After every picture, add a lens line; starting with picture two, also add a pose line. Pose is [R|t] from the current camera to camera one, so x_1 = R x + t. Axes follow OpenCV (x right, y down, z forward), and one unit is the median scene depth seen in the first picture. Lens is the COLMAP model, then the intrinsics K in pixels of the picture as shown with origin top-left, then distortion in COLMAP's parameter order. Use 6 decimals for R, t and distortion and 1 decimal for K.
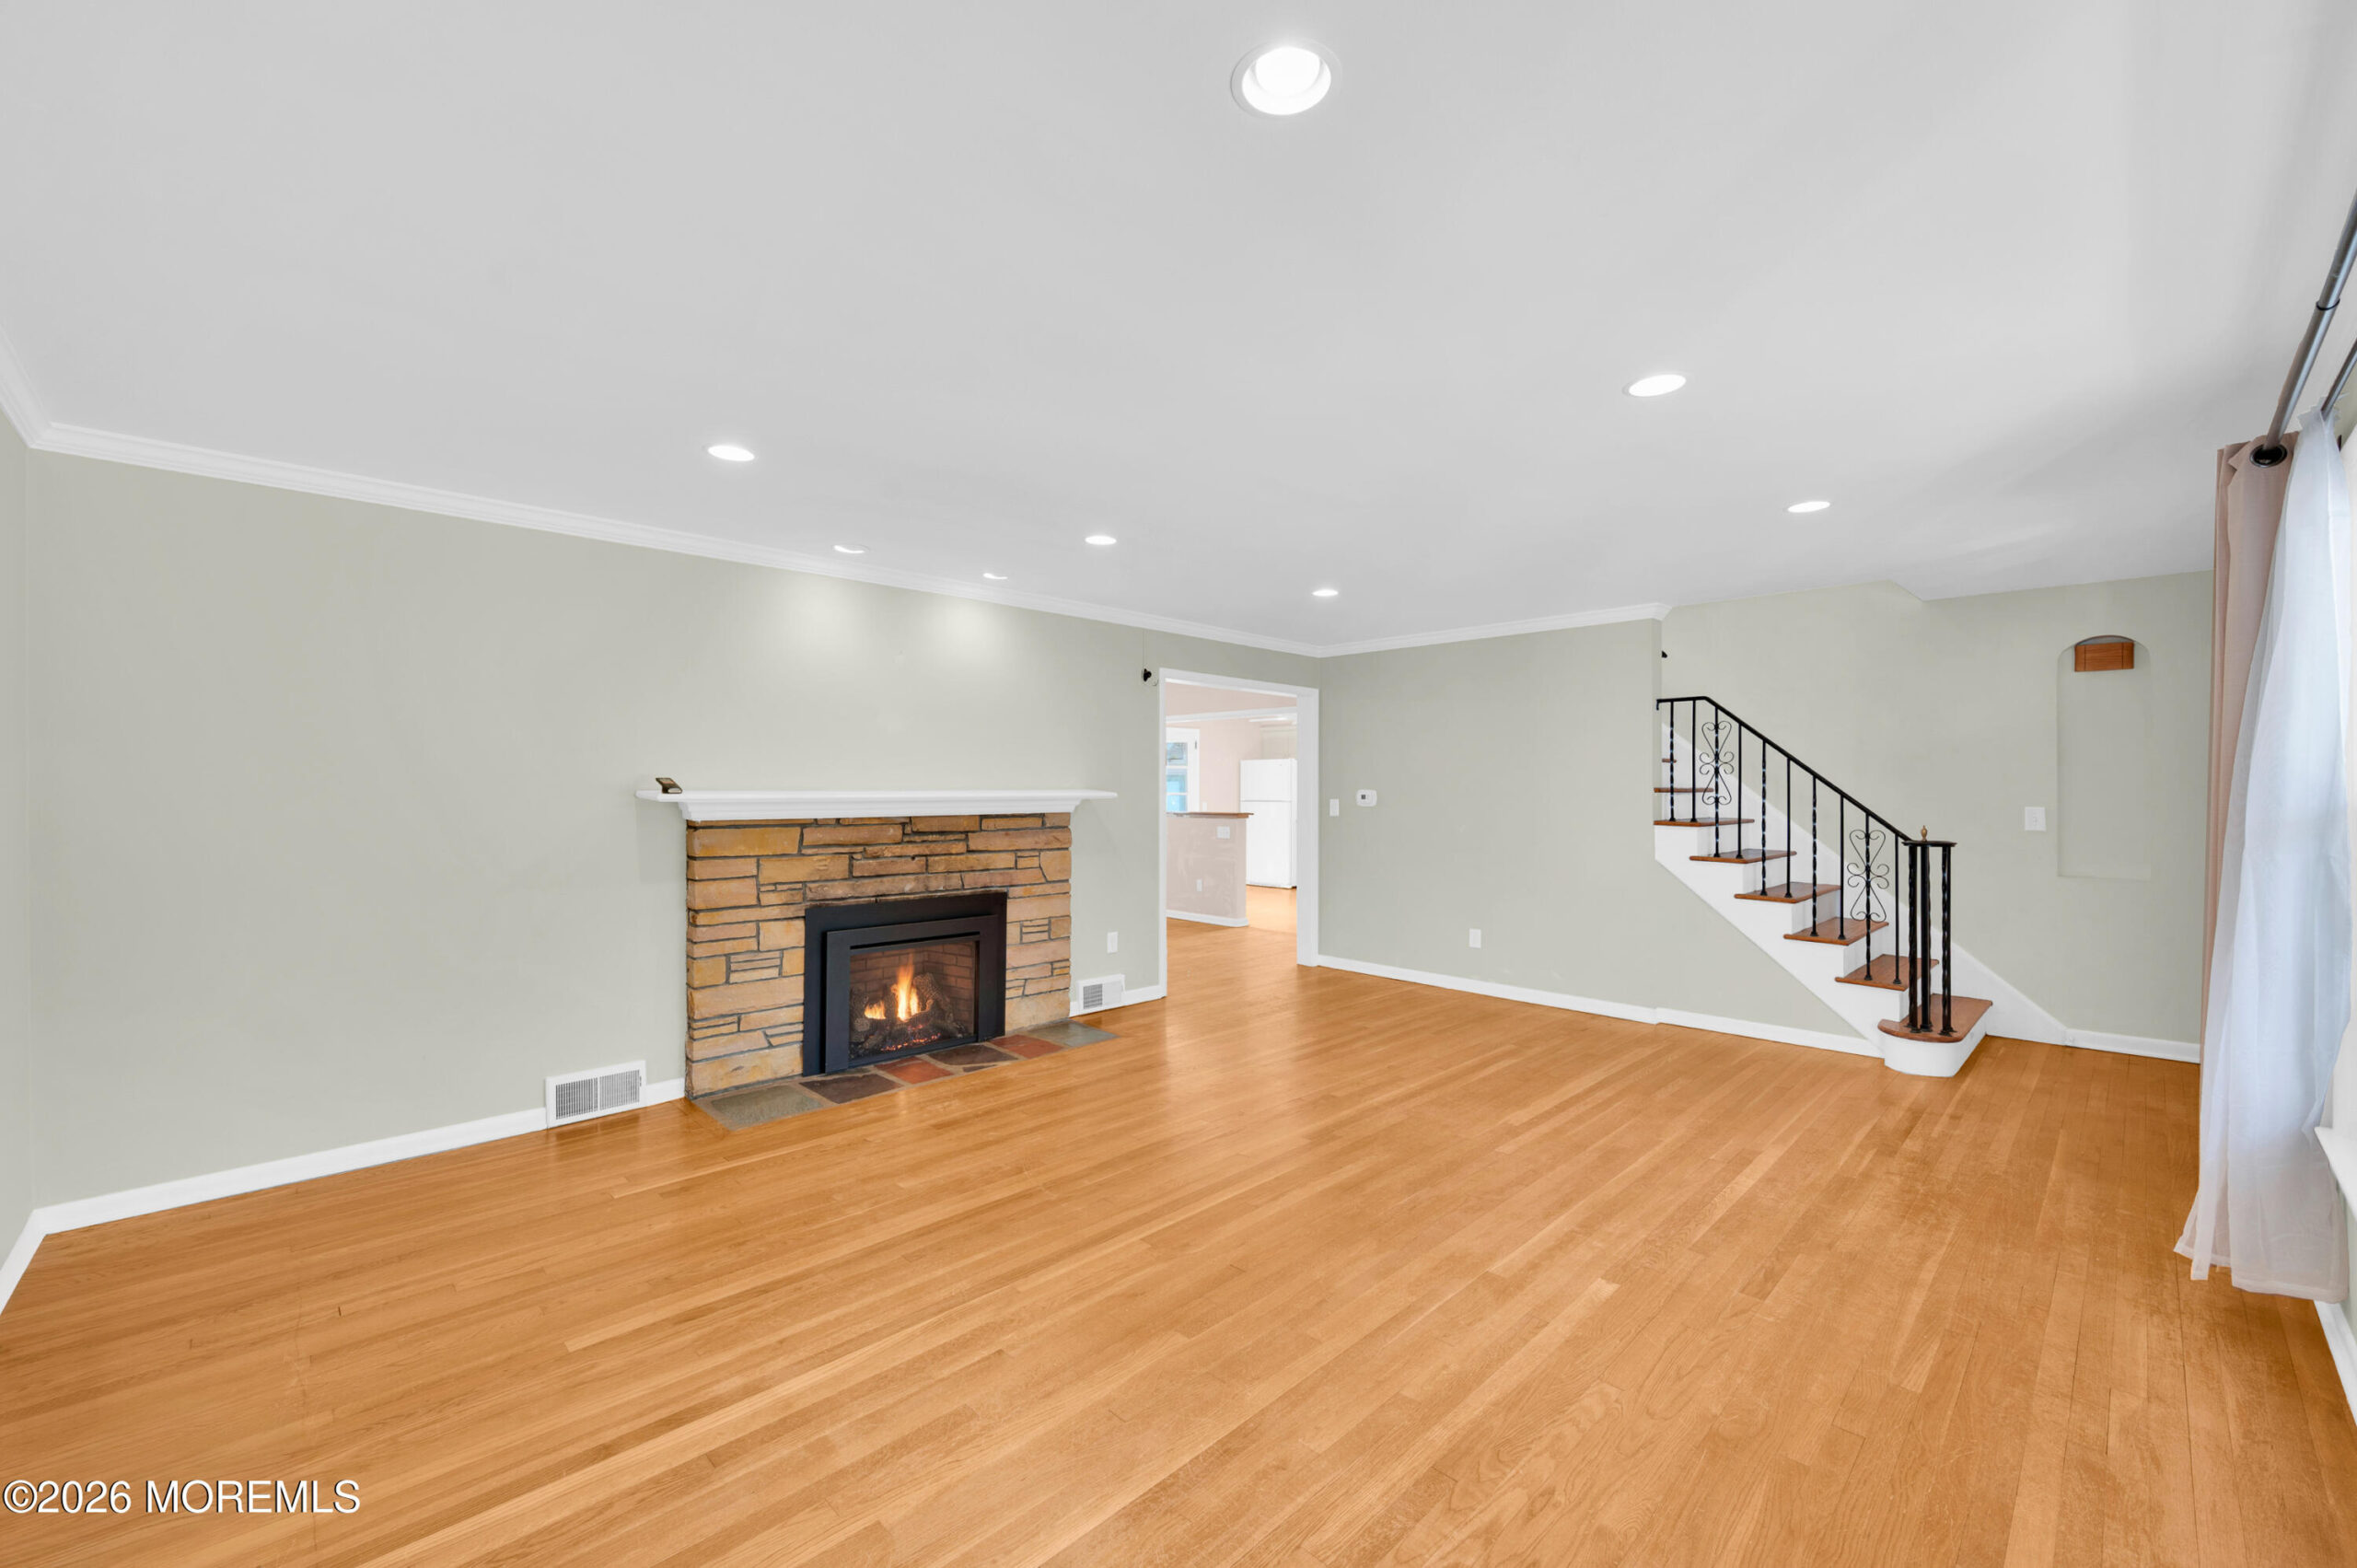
lens RADIAL K [[931.6, 0, 1178.5], [0, 931.6, 784.0], [0, 0, 1]] dist [-0.000448, 0.000034]
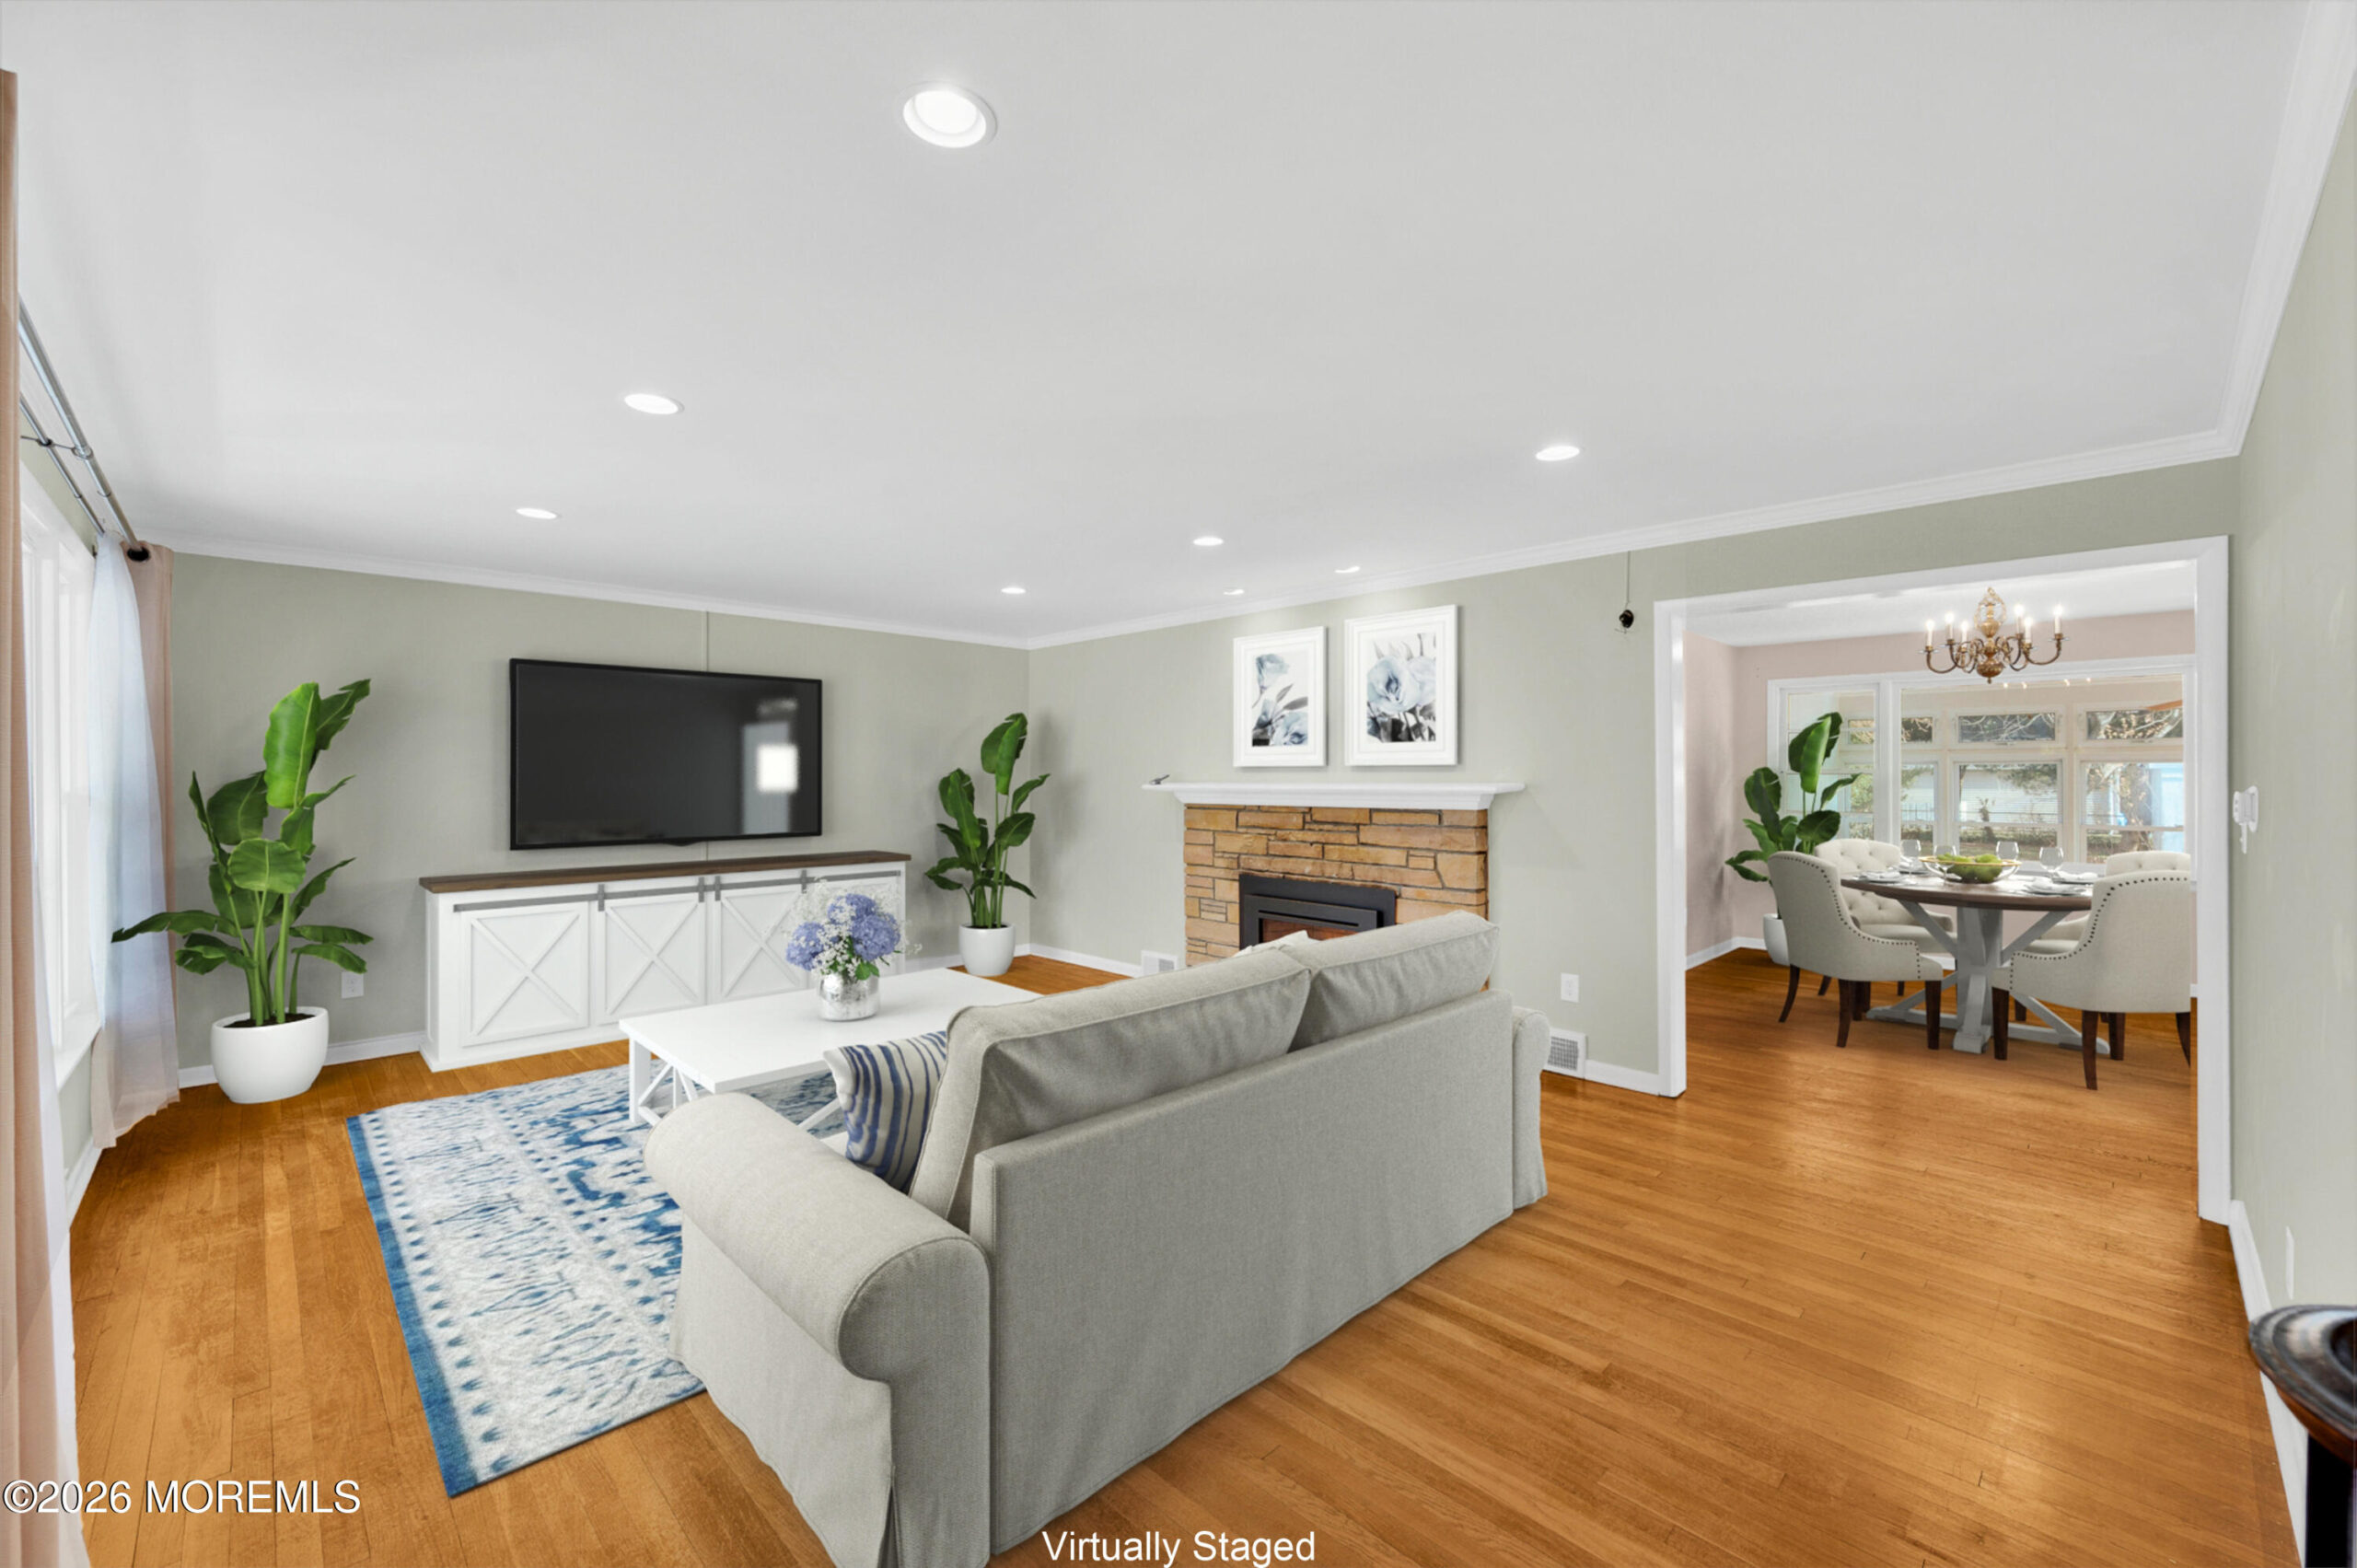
lens RADIAL K [[931.6, 0, 1178.5], [0, 931.6, 784.0], [0, 0, 1]] dist [-0.000448, 0.000034]
pose [[0.011799, 0.001640, -0.999929, 0.794875], [0.002154, 0.999996, 0.001666, 0.005053], [0.999928, -0.002173, 0.011795, 0.794951]]
